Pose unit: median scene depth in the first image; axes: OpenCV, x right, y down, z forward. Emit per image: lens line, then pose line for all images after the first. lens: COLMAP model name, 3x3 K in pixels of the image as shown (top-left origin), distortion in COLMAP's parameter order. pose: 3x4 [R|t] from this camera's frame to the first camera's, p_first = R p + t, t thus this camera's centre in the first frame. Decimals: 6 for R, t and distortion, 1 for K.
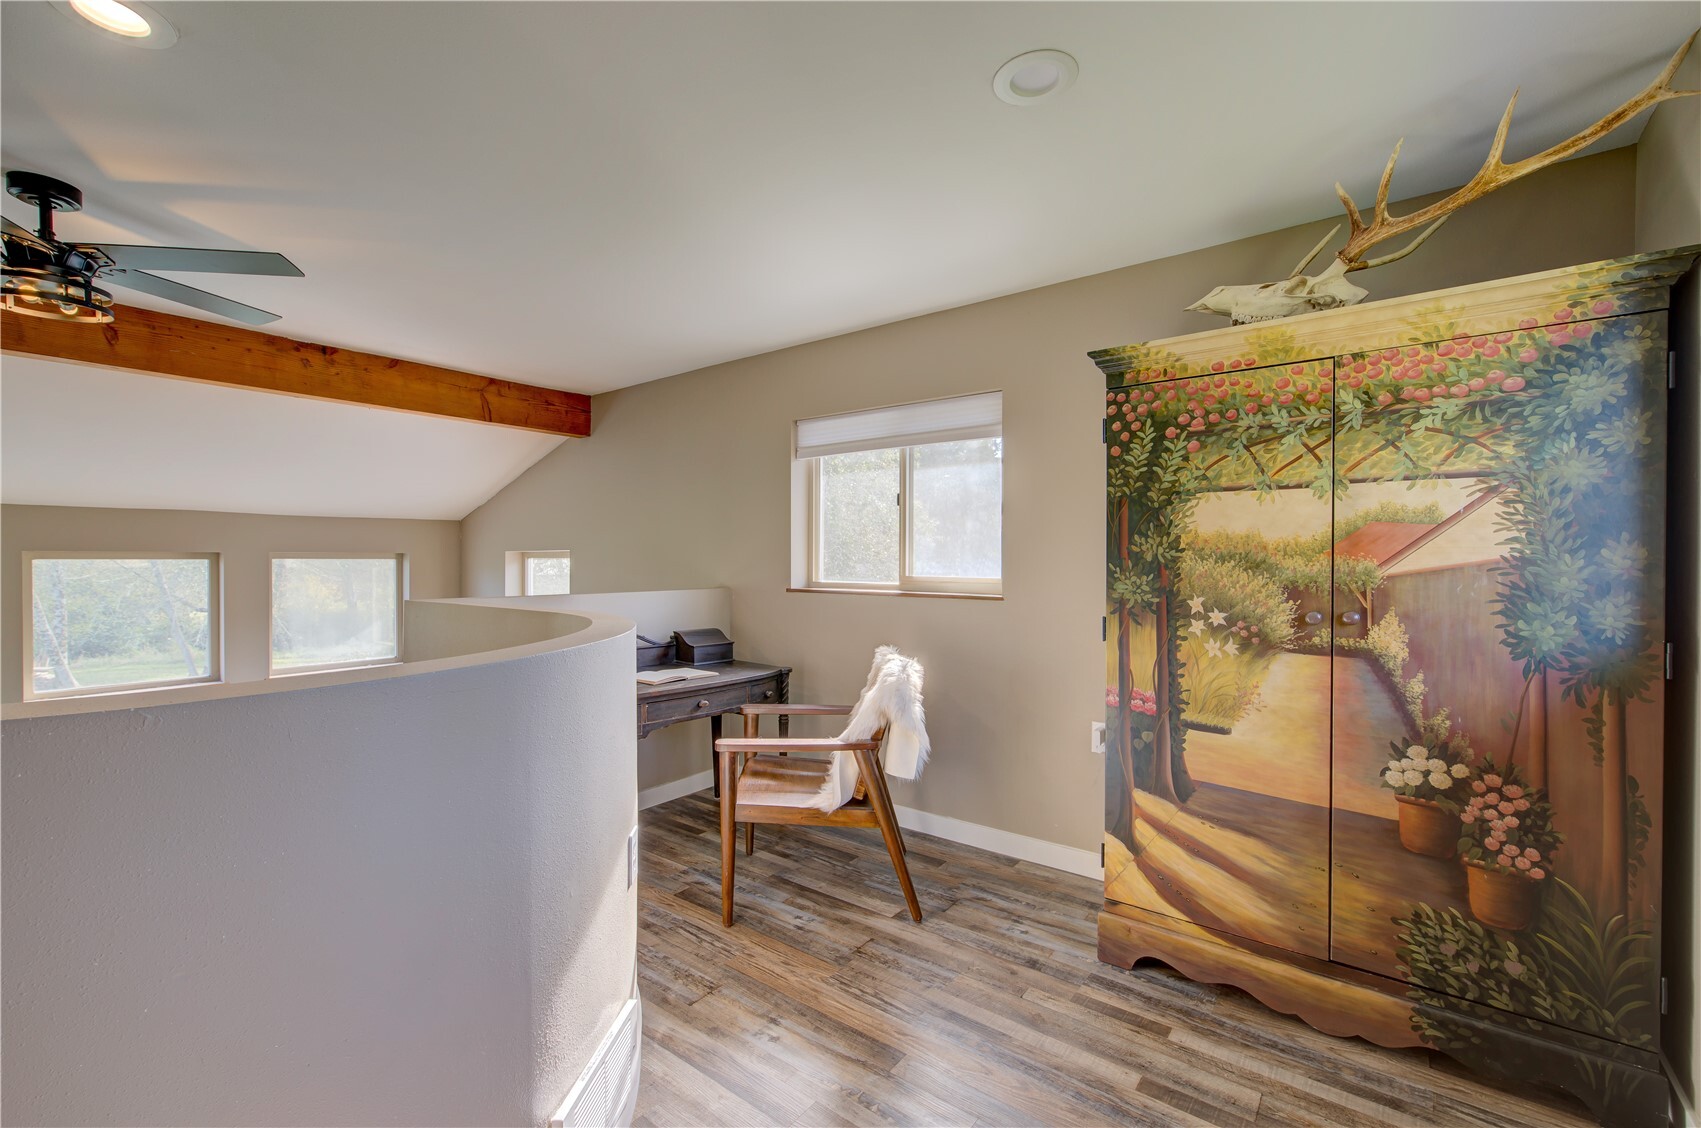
lens RADIAL K [[716.2, 0, 855.7], [0, 716.2, 566.0], [0, 0, 1]] dist [-0.003256, 0.000424]
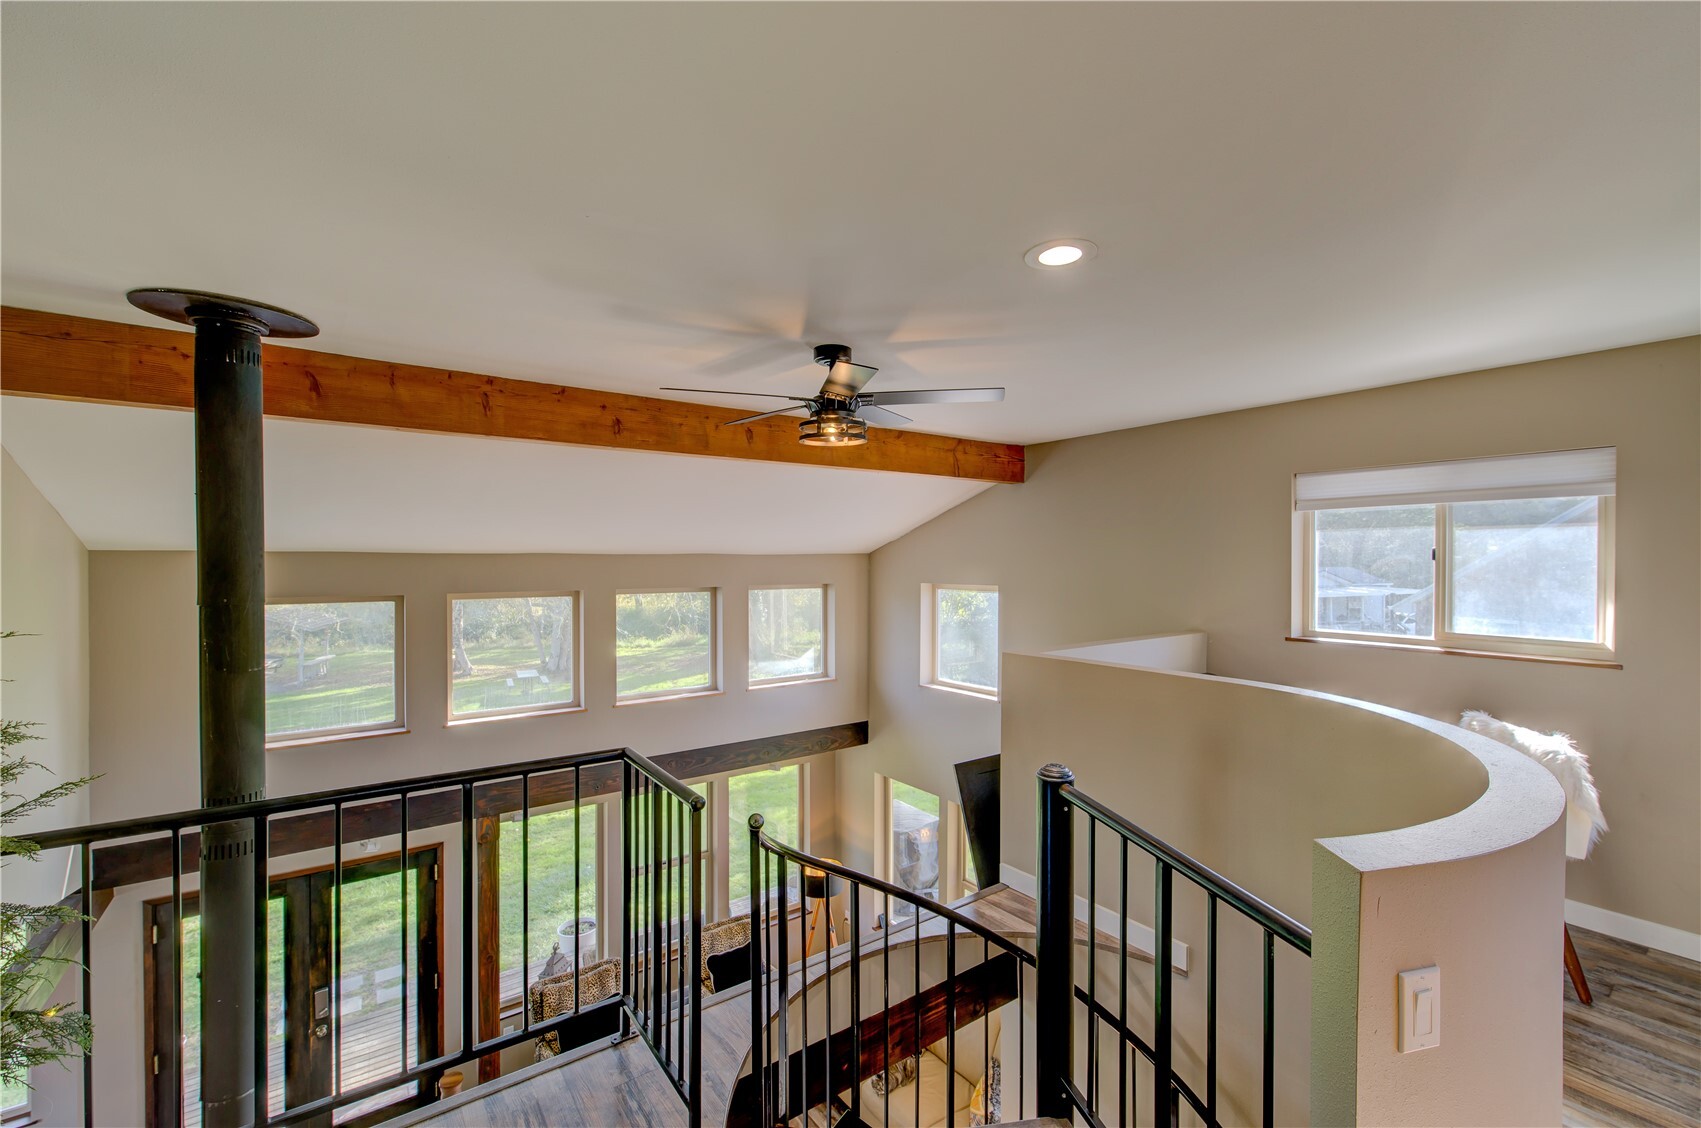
lens RADIAL K [[720.3, 0, 859.4], [0, 720.3, 558.8], [0, 0, 1]] dist [-0.001343, 0.000538]
pose [[0.959825, -0.001119, -0.280596, -0.386991], [-0.000788, 0.999977, -0.006682, -0.072497], [0.280597, 0.006635, 0.959803, -0.157683]]
